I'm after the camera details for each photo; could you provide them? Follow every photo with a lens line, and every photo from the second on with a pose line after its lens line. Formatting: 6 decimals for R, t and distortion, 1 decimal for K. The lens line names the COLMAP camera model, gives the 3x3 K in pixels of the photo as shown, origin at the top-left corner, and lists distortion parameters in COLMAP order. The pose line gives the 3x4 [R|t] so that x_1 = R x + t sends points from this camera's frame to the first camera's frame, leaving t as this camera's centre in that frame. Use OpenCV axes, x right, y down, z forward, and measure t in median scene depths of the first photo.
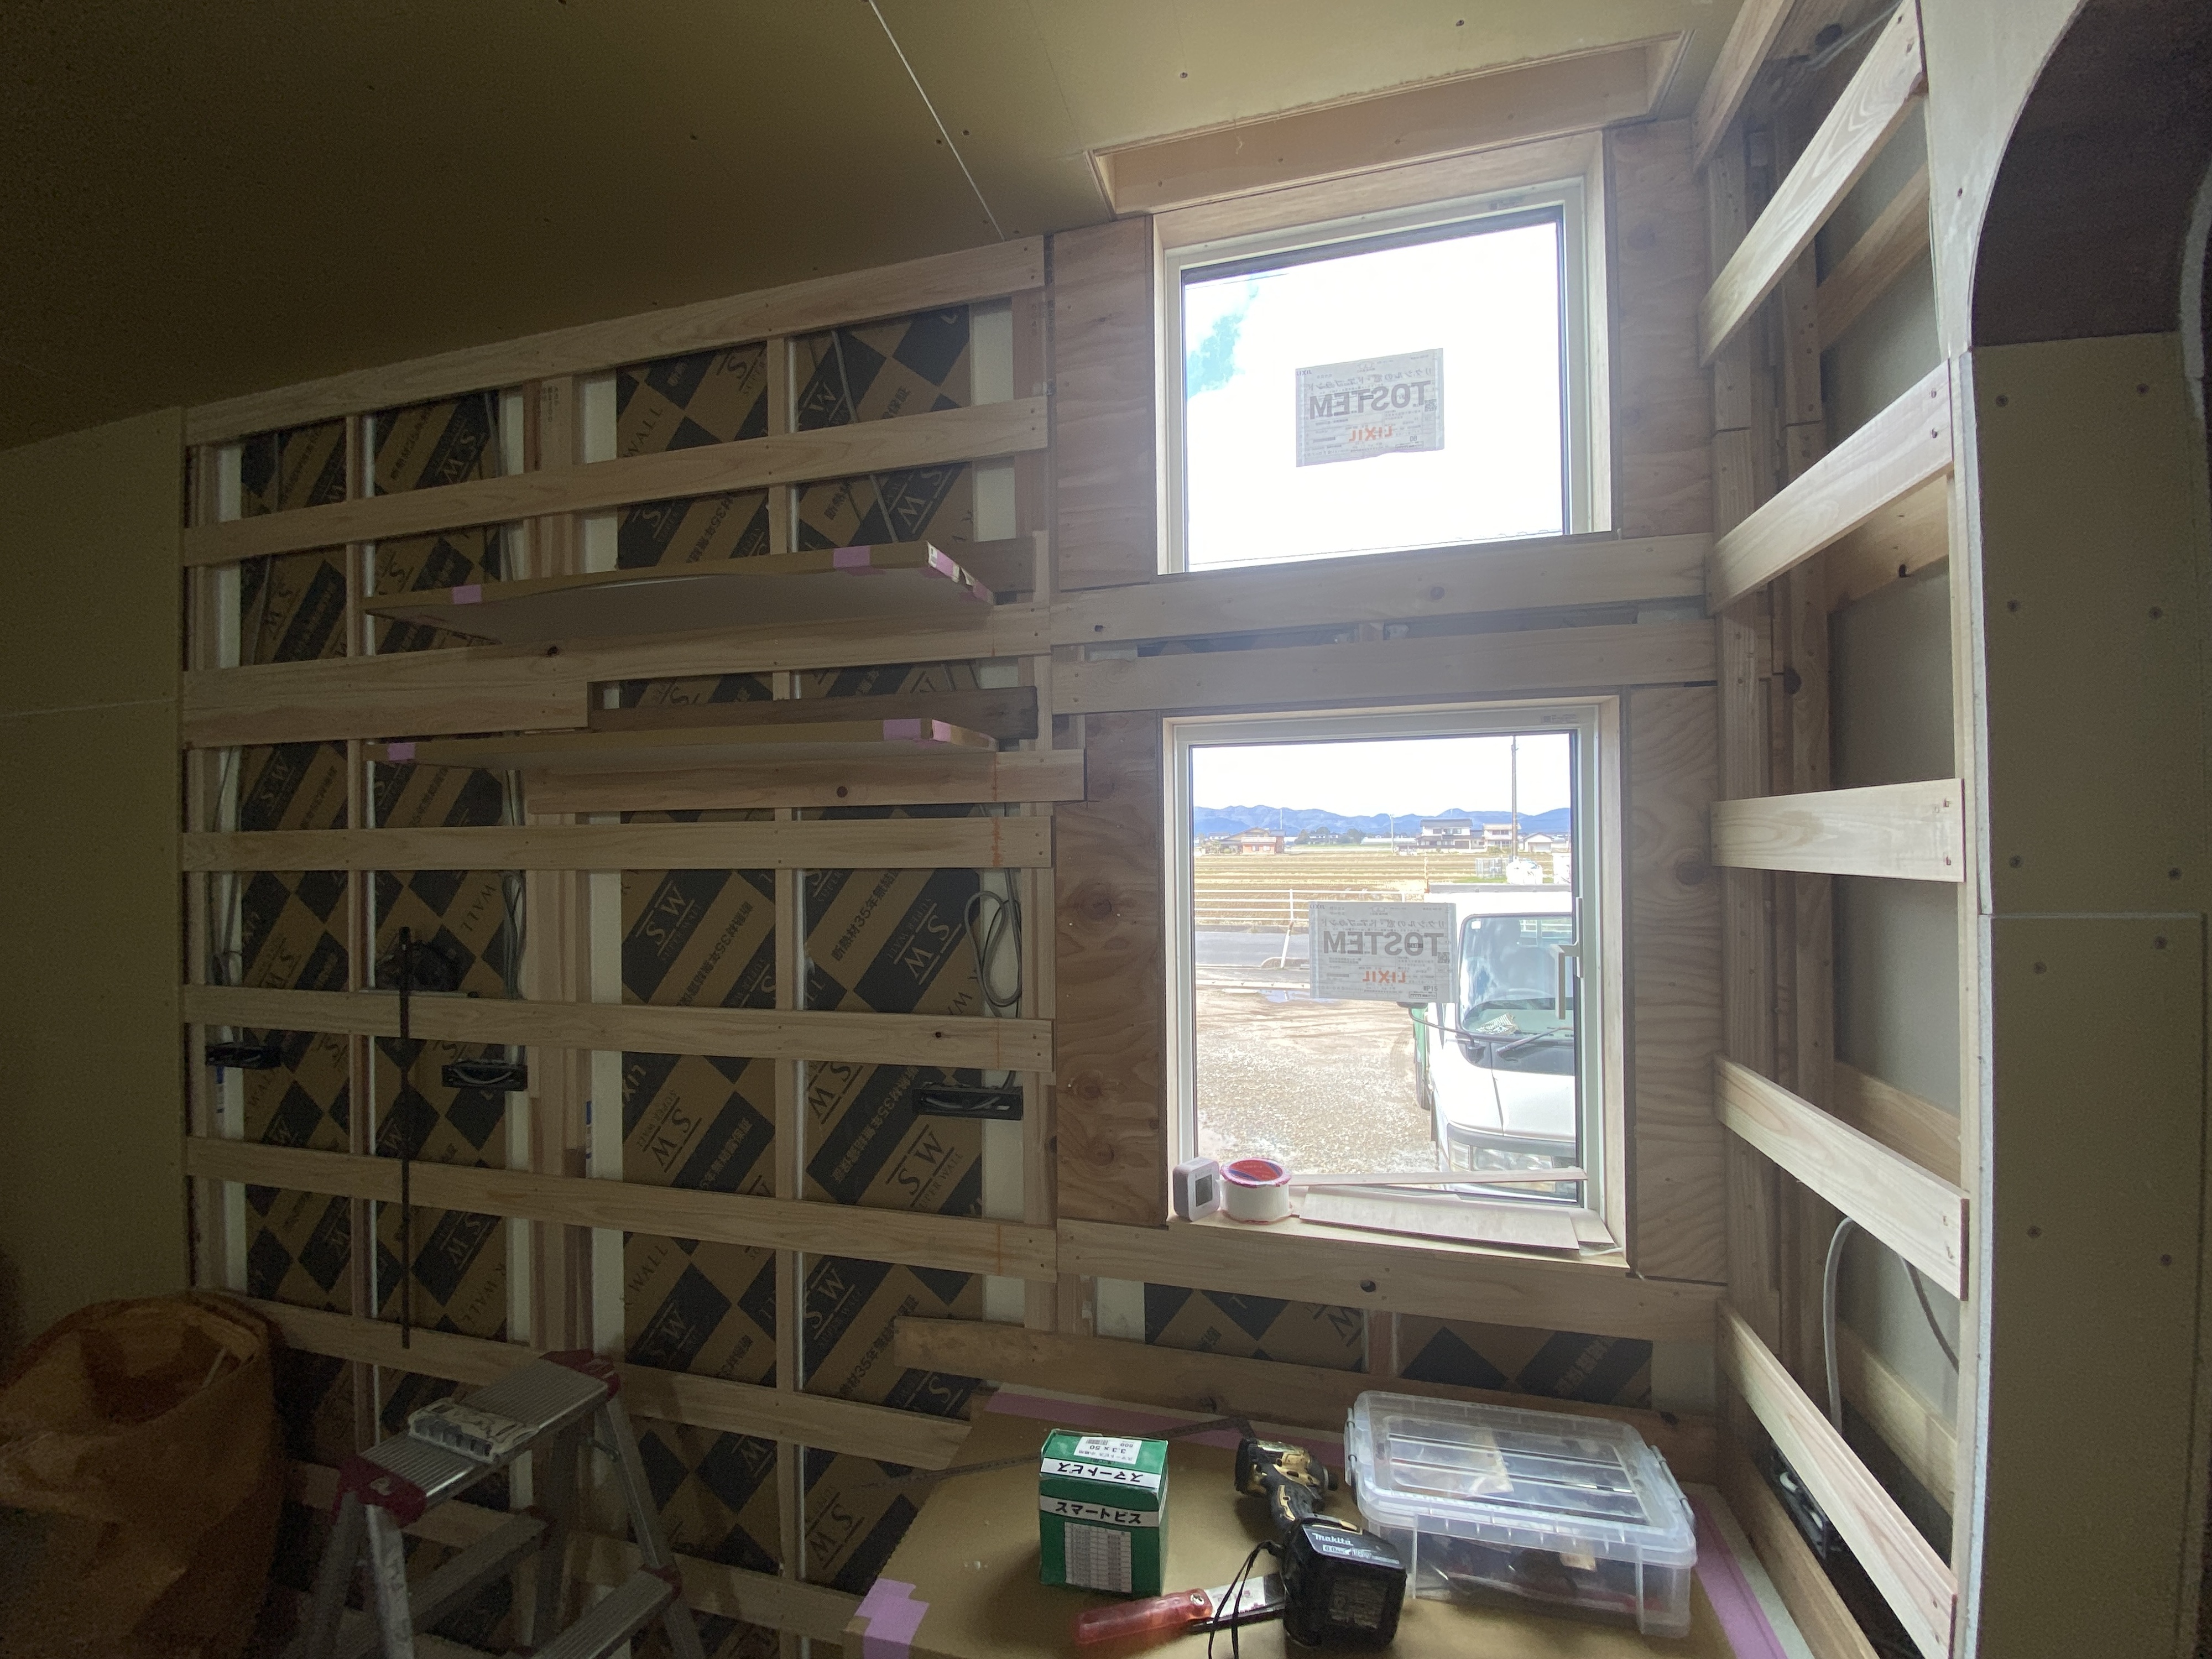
lens RADIAL K [[903.4, 0, 1110.4], [0, 903.4, 832.4], [0, 0, 1]] dist [0.024190, -0.000118]
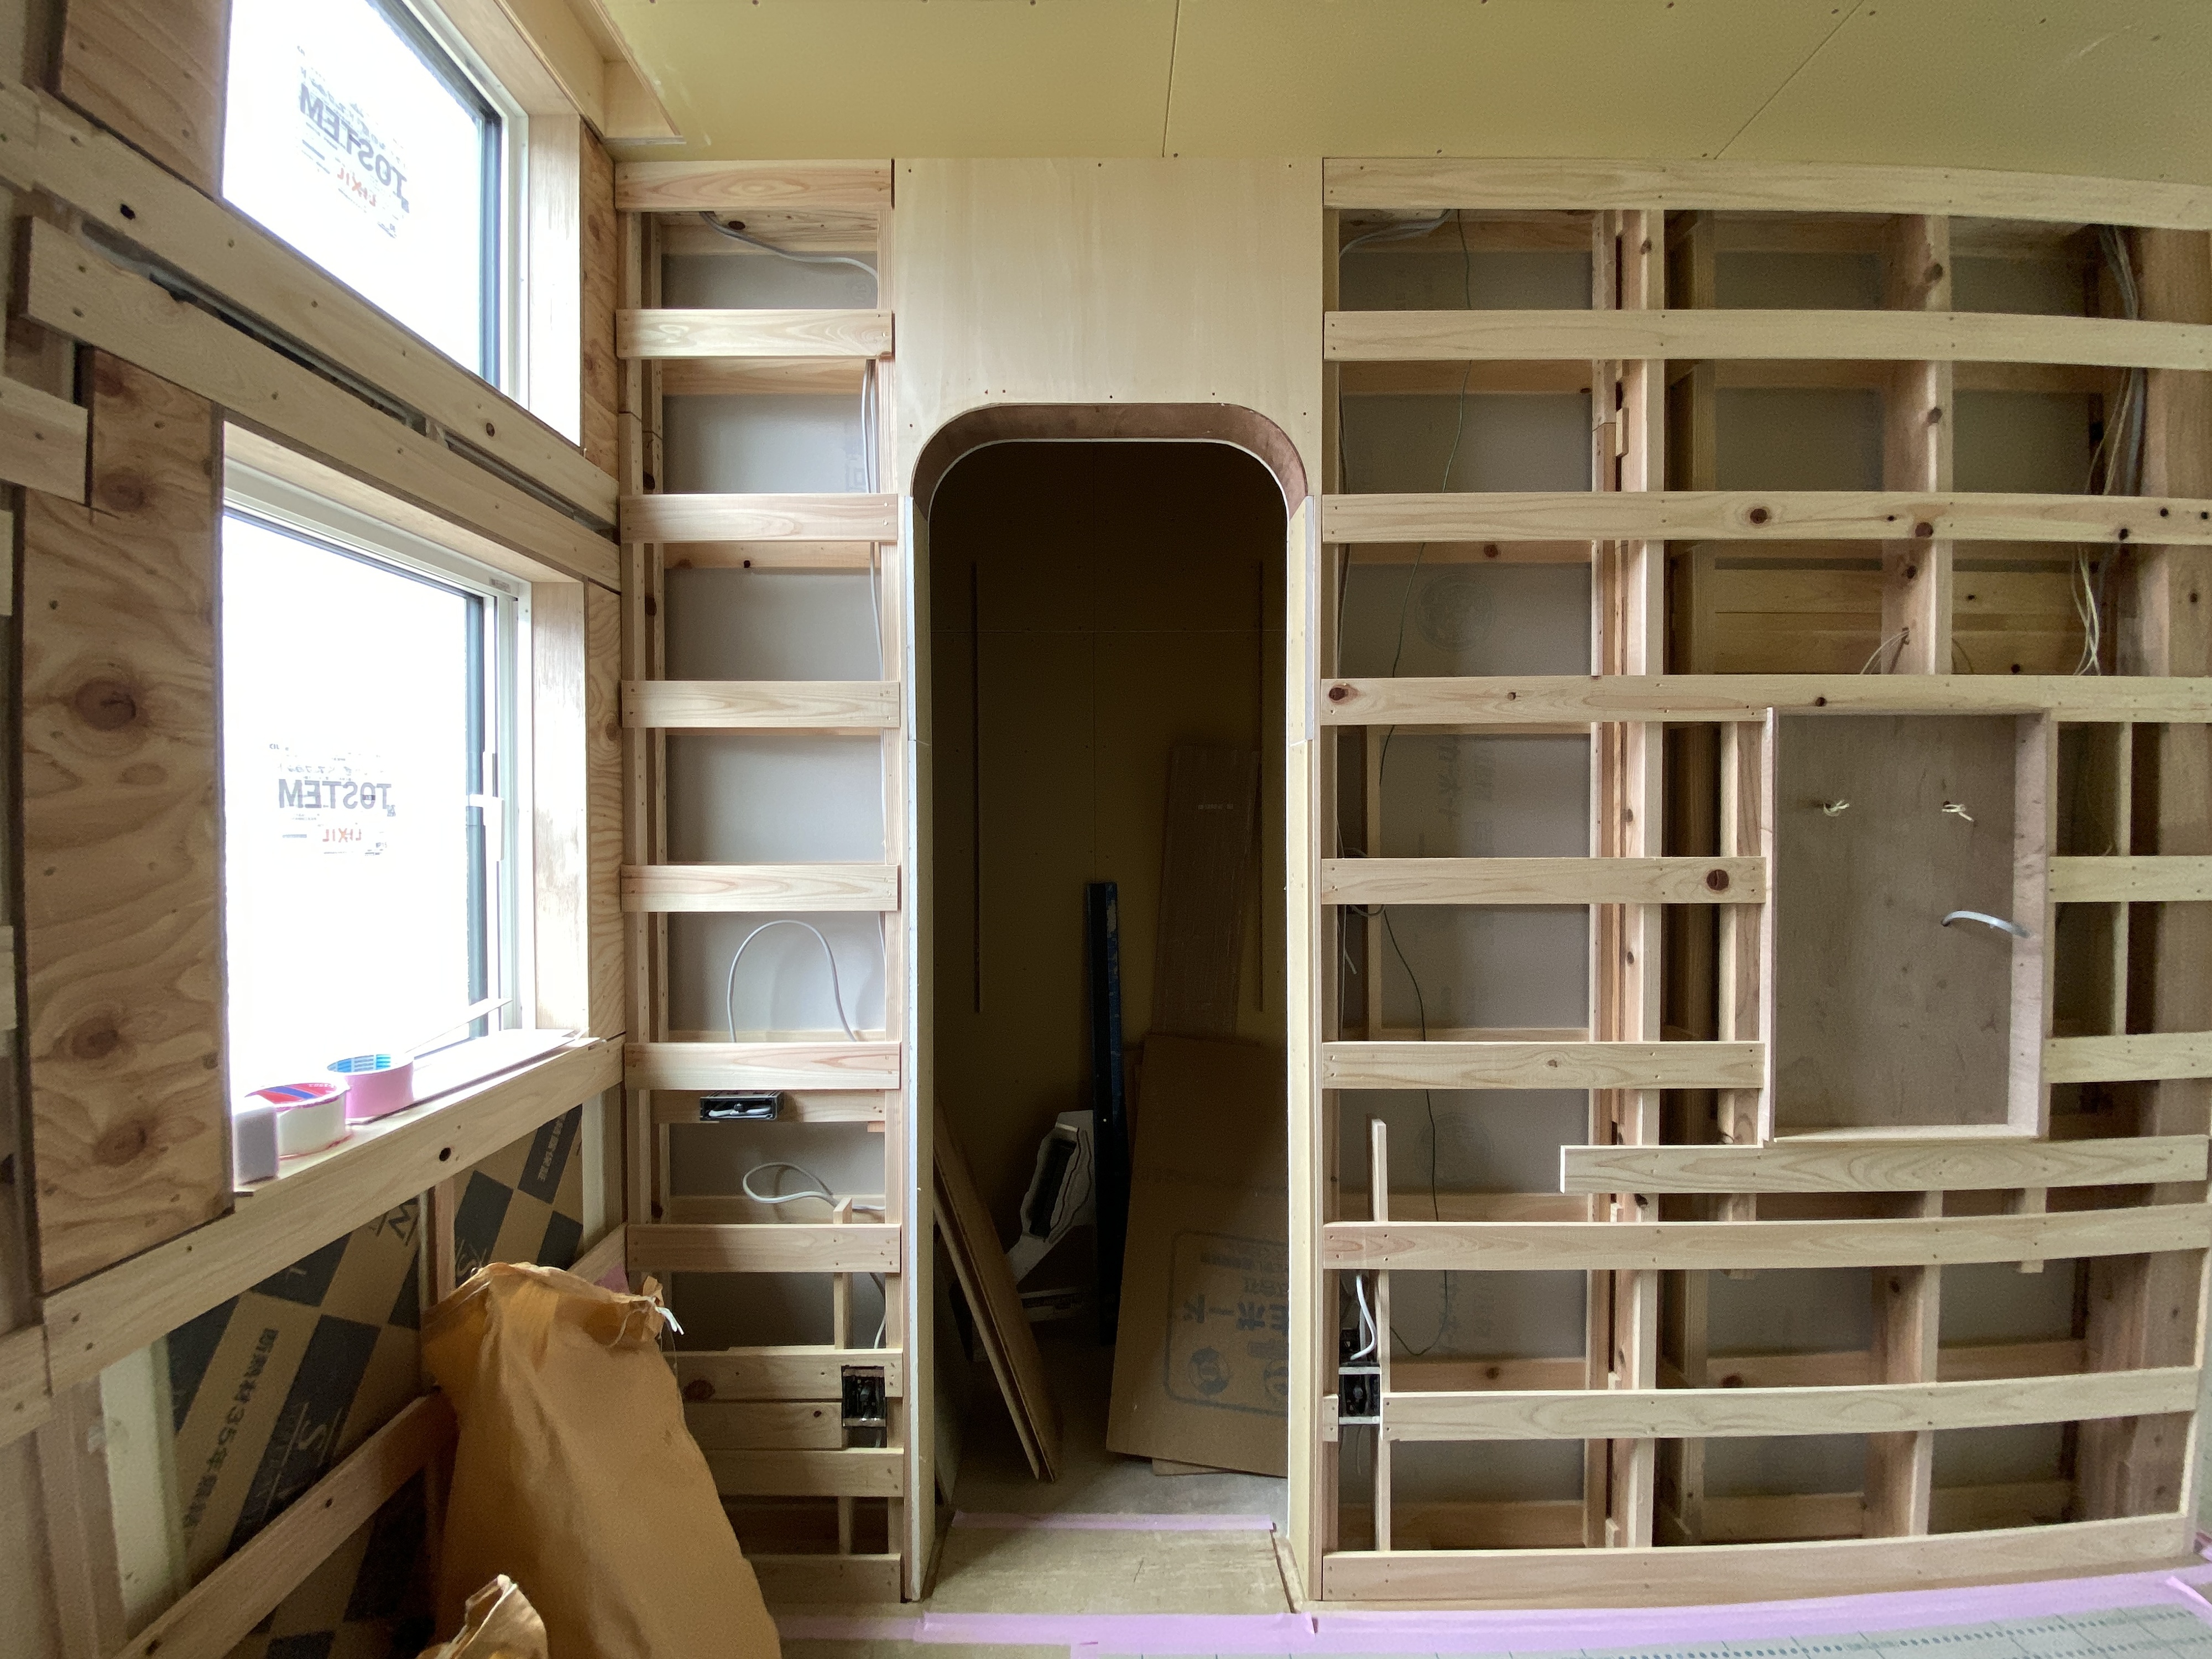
lens RADIAL K [[903.4, 0, 1104.9], [0, 903.4, 826.5], [0, 0, 1]] dist [0.024190, -0.000118]
pose [[-0.258179, -0.004020, 0.966089, -0.745956], [0.005130, 0.999972, 0.005532, 0.159913], [-0.966084, 0.006385, -0.258151, 0.570289]]
